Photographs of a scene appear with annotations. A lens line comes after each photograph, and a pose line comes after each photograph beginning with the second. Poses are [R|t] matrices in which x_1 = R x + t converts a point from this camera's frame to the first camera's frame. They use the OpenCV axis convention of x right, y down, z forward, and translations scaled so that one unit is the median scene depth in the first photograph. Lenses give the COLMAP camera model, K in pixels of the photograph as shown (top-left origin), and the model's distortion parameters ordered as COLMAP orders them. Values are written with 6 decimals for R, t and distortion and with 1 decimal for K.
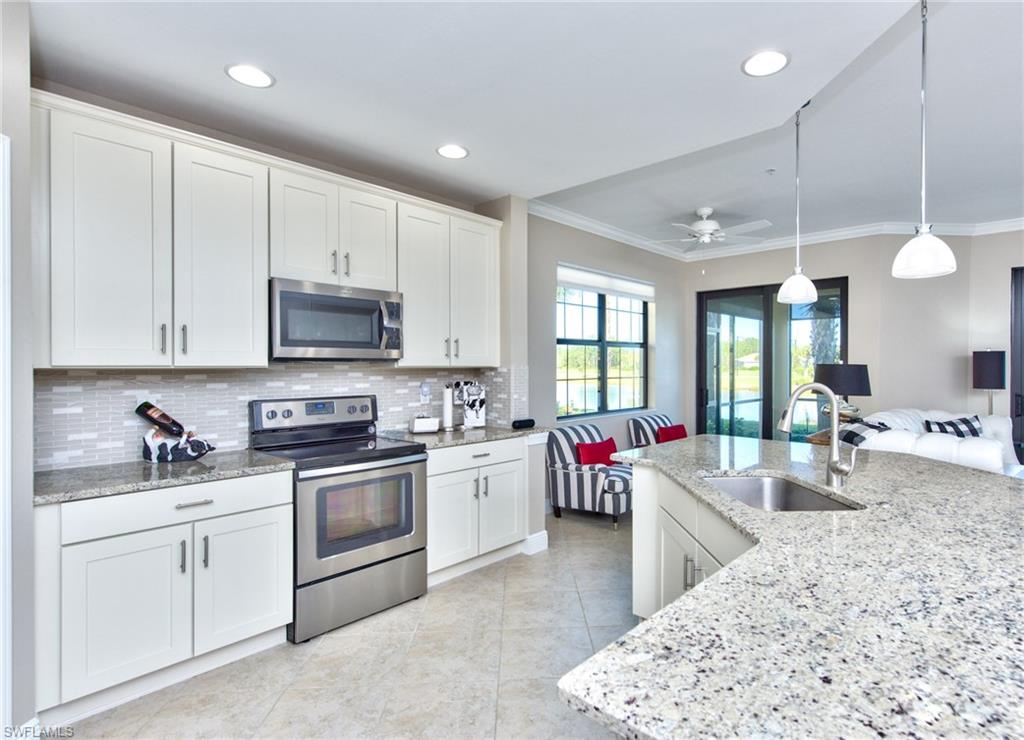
lens RADIAL K [[503.1, 0, 509.0], [0, 503.1, 369.4], [0, 0, 1]] dist [-0.001218, 0.000270]
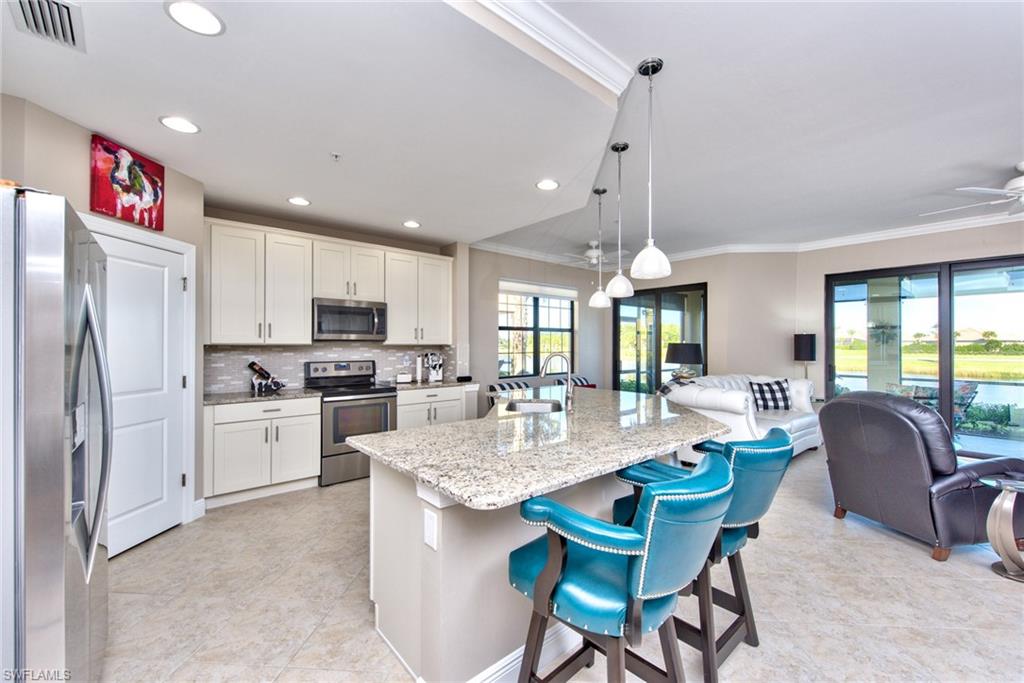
lens RADIAL K [[420.5, 0, 498.1], [0, 420.5, 344.8], [0, 0, 1]] dist [-0.004187, 0.000333]
pose [[0.989317, 0.001313, -0.145771, 0.377415], [-0.002346, 0.999973, -0.006918, 0.005437], [0.145758, 0.007186, 0.989294, -0.397775]]
